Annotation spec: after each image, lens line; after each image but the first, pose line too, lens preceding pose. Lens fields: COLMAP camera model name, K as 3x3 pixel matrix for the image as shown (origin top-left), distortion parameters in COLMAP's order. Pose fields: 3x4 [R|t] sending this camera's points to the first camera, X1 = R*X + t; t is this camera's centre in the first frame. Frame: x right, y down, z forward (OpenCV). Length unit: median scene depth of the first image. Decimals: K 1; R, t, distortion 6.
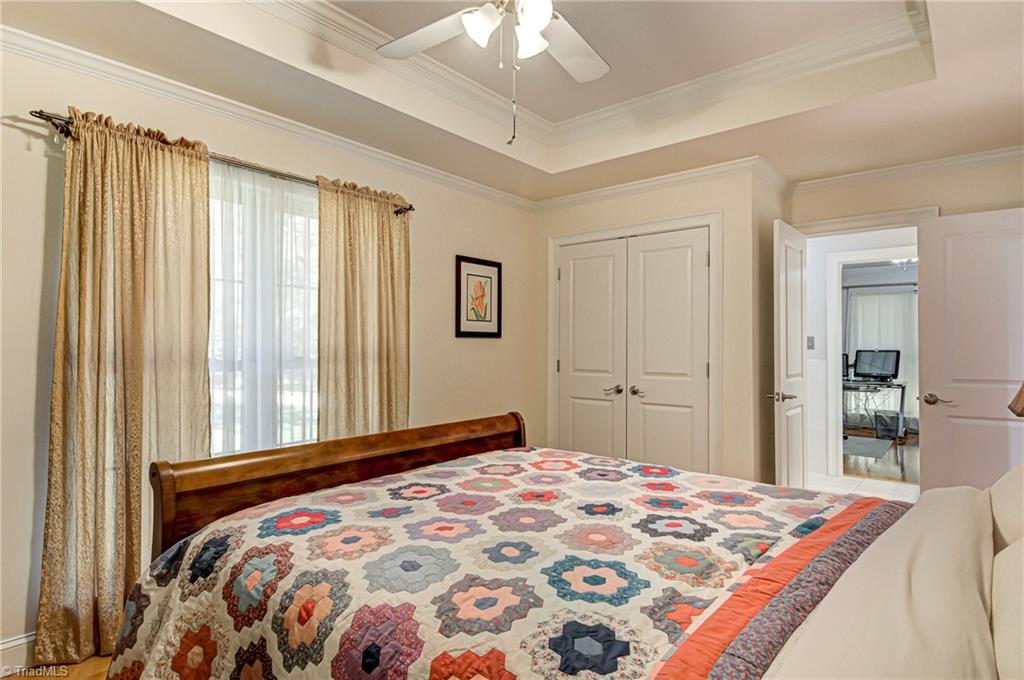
lens RADIAL K [[538.7, 0, 518.3], [0, 538.7, 343.4], [0, 0, 1]] dist [0.021215, -0.018598]
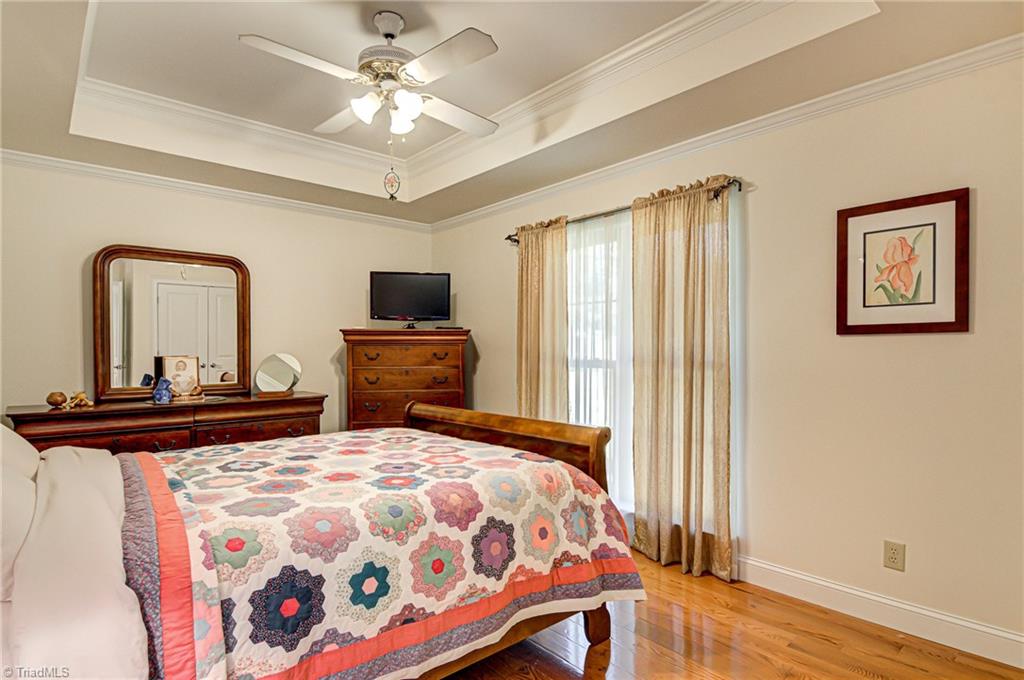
lens RADIAL K [[538.7, 0, 517.8], [0, 538.7, 347.8], [0, 0, 1]] dist [0.021215, -0.018598]
pose [[-0.149870, -0.011065, -0.988644, 0.612186], [0.003875, 0.999923, -0.011778, 0.011089], [0.988698, -0.005597, -0.149816, 0.722885]]
